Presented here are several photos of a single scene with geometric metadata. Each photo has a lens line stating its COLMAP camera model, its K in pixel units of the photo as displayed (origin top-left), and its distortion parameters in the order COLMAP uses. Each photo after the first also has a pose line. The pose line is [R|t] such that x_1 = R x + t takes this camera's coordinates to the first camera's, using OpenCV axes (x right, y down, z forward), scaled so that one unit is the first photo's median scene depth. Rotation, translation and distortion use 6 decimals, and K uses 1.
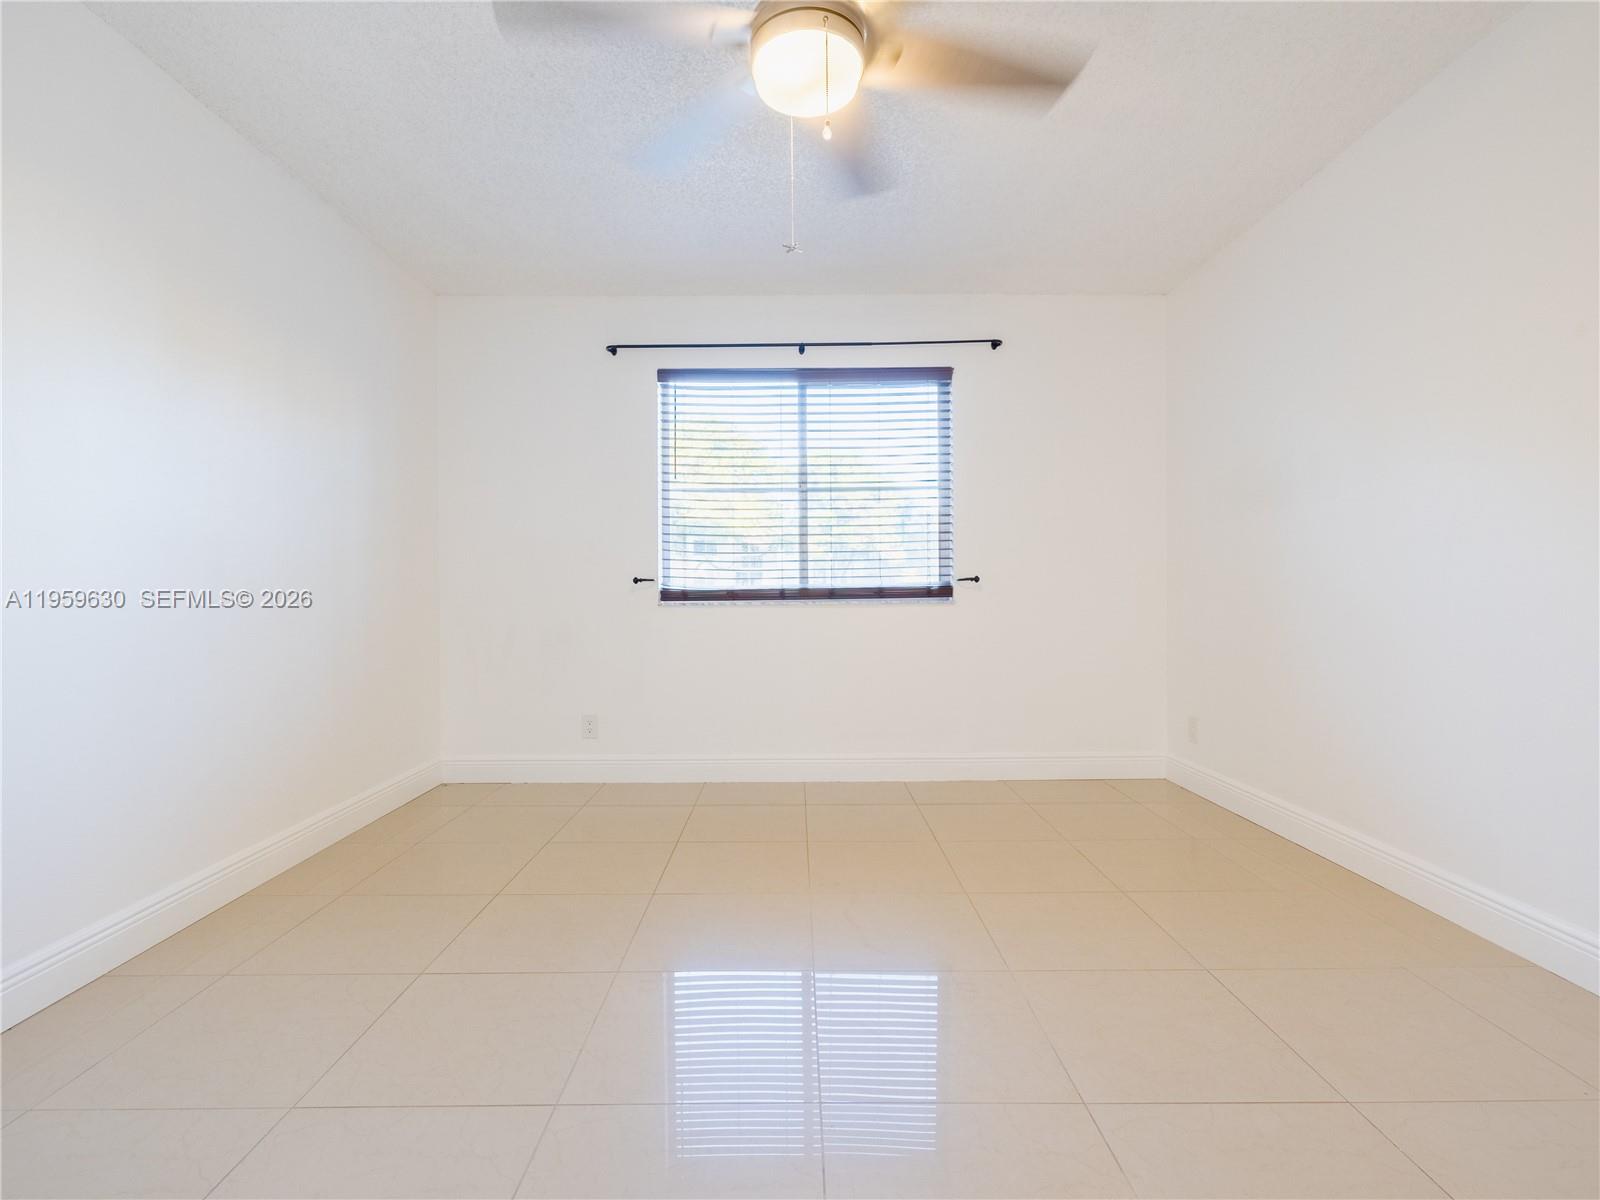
lens RADIAL K [[761.1, 0, 797.1], [0, 761.1, 594.4], [0, 0, 1]] dist [0.019429, 0.000302]
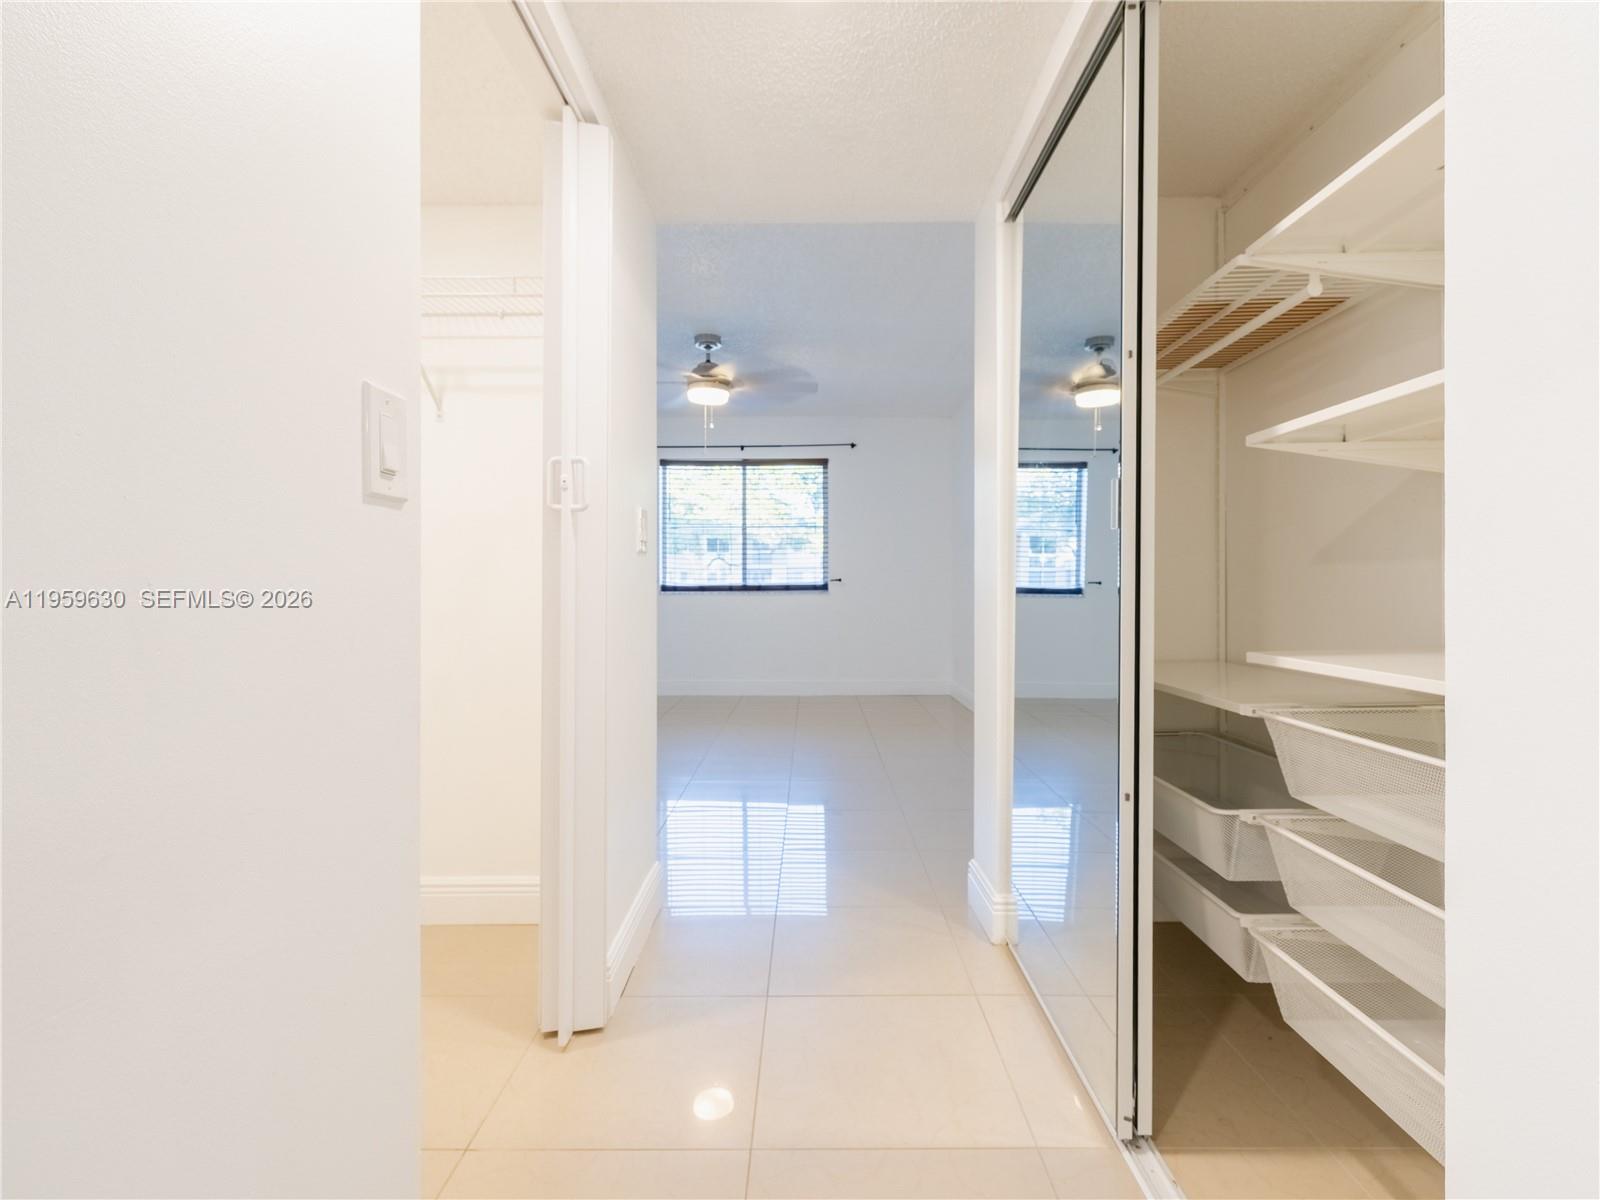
lens RADIAL K [[761.1, 0, 802.3], [0, 761.1, 596.2], [0, 0, 1]] dist [0.019429, 0.000302]
pose [[0.999908, 0.003776, -0.012991, 0.166561], [-0.003696, 0.999974, 0.006165, 0.006486], [0.013014, -0.006116, 0.999897, -0.742787]]
